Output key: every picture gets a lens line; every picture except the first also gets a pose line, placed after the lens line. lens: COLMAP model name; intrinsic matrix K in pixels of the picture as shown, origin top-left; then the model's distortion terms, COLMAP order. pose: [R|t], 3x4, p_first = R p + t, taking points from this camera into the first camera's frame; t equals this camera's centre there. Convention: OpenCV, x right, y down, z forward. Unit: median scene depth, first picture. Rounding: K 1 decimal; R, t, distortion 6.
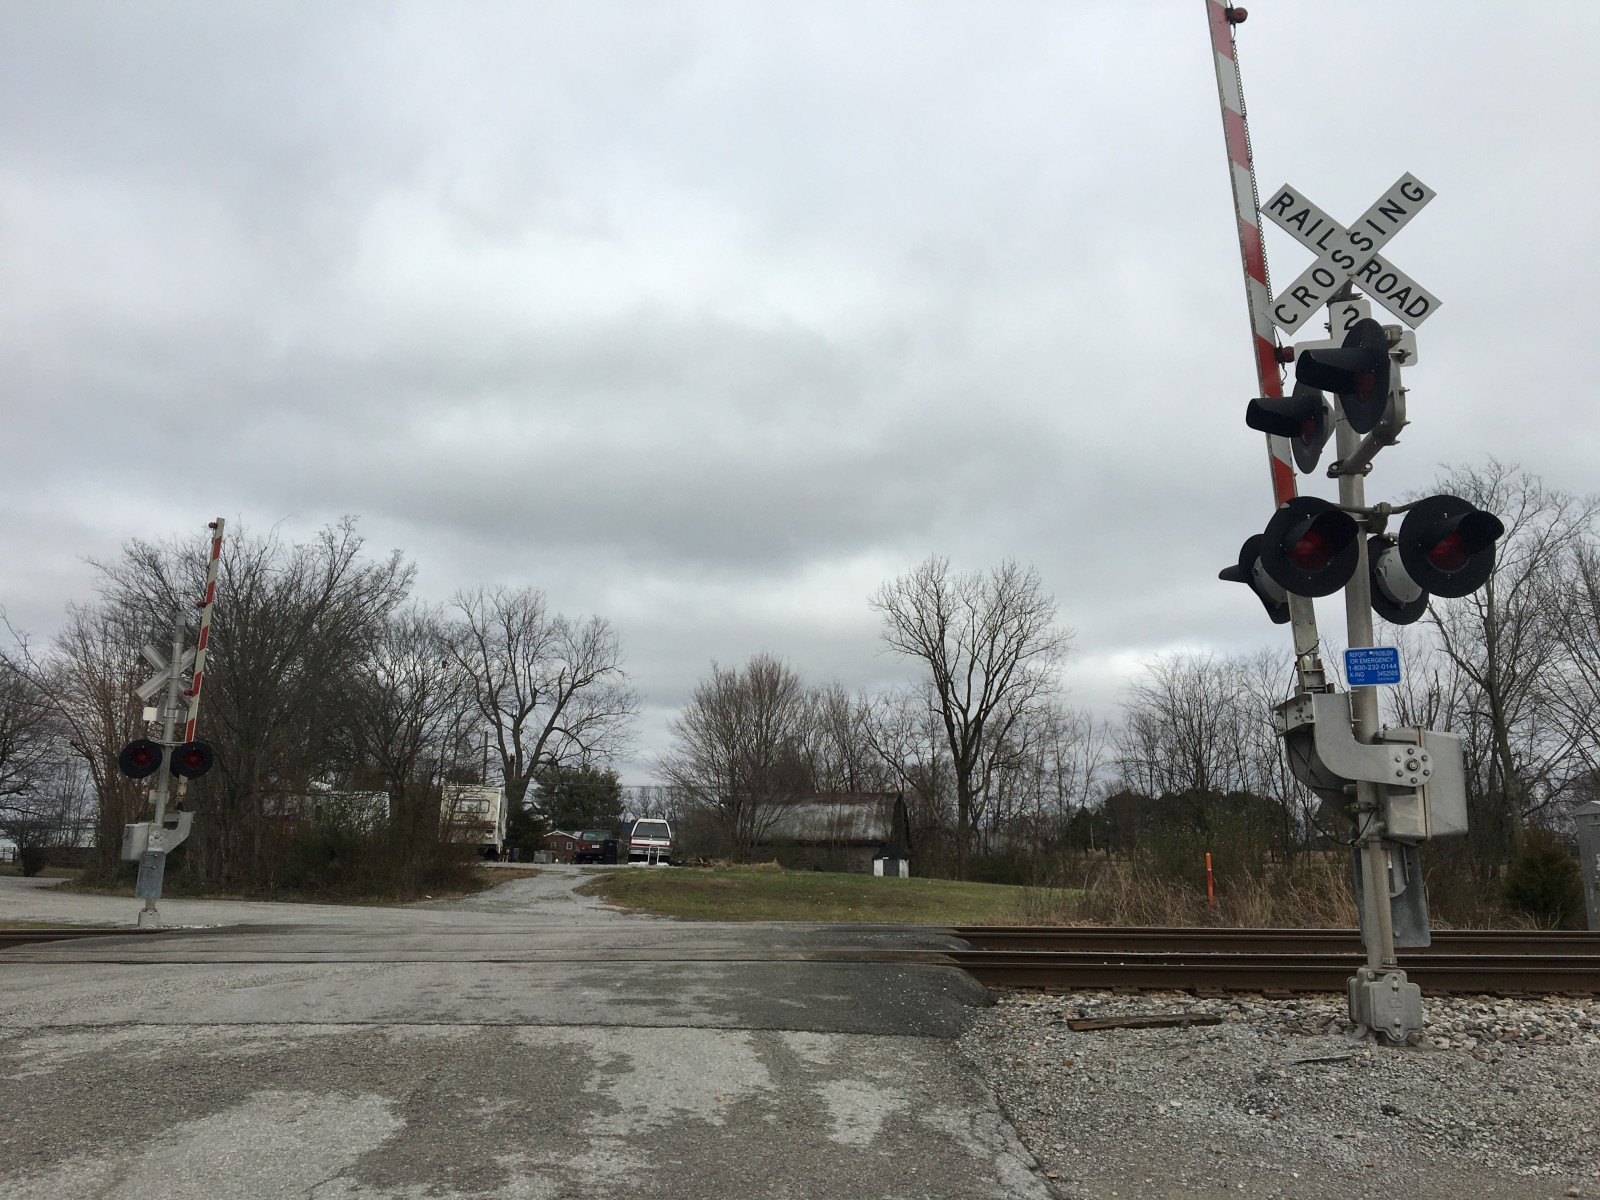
lens RADIAL K [[1315.0, 0, 794.4], [0, 1315.0, 608.0], [0, 0, 1]] dist [0.065972, -0.087264]
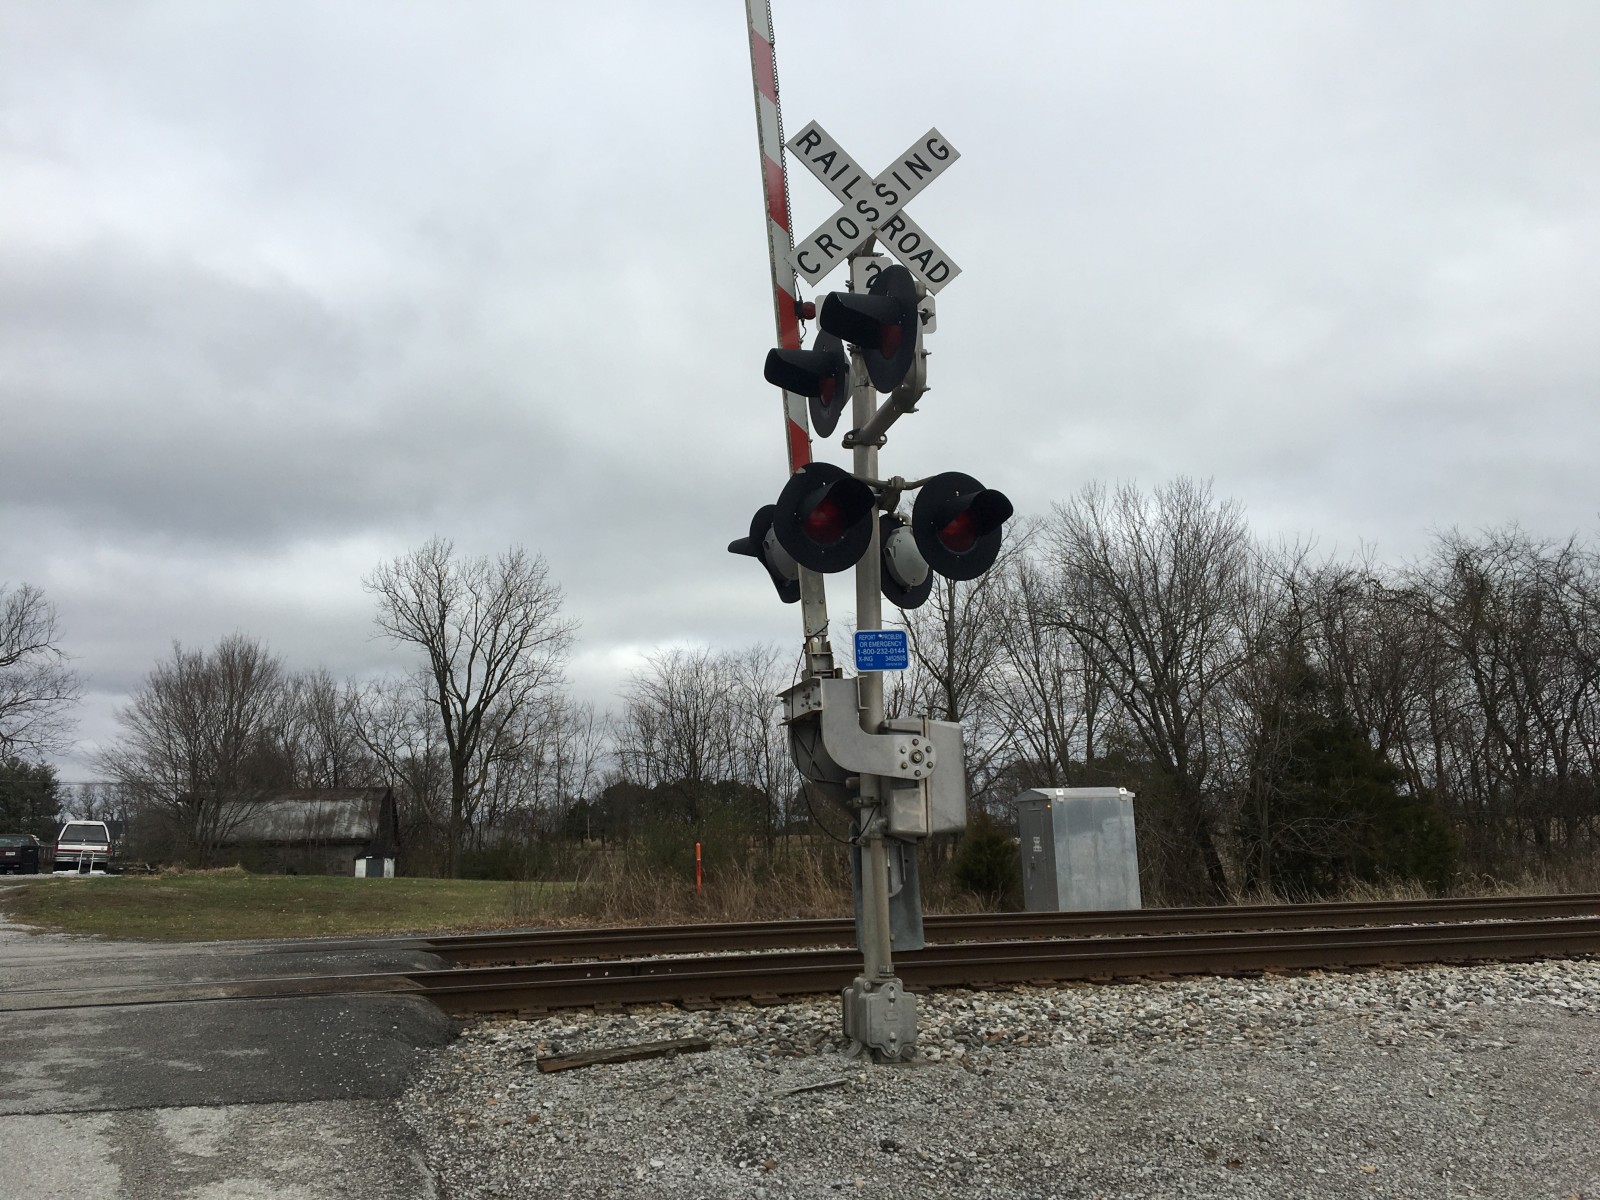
lens RADIAL K [[1315.0, 0, 763.9], [0, 1315.0, 618.4], [0, 0, 1]] dist [0.065972, -0.087264]
pose [[0.939753, 0.035747, 0.339980, 0.041449], [-0.040498, 0.999156, 0.006887, 0.017167], [-0.339446, -0.020241, 0.940408, 0.151240]]
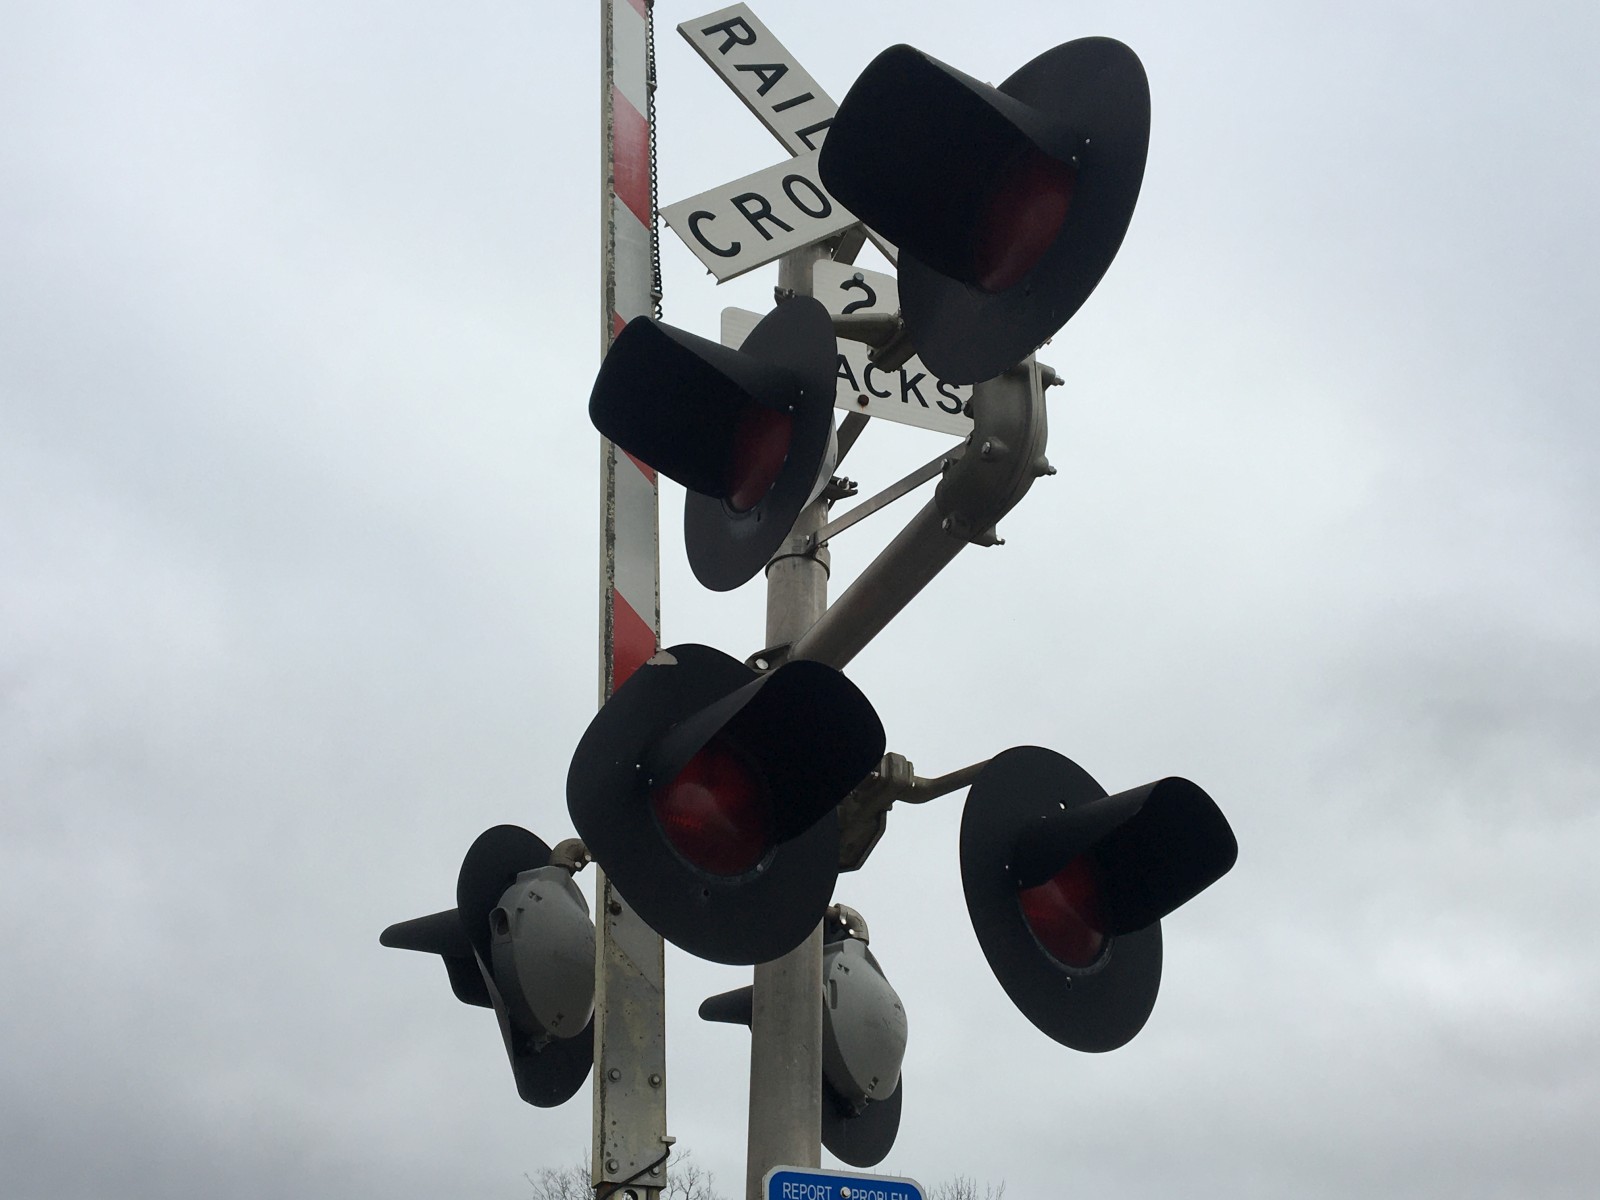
lens RADIAL K [[1751.1, 0, 805.6], [0, 1751.1, 603.6], [0, 0, 1]] dist [-0.004646, 0.000000]
pose [[0.821322, 0.314982, 0.475622, 0.186272], [-0.105797, 0.903385, -0.415575, 0.074667], [-0.560568, 0.291002, 0.775294, 0.623321]]
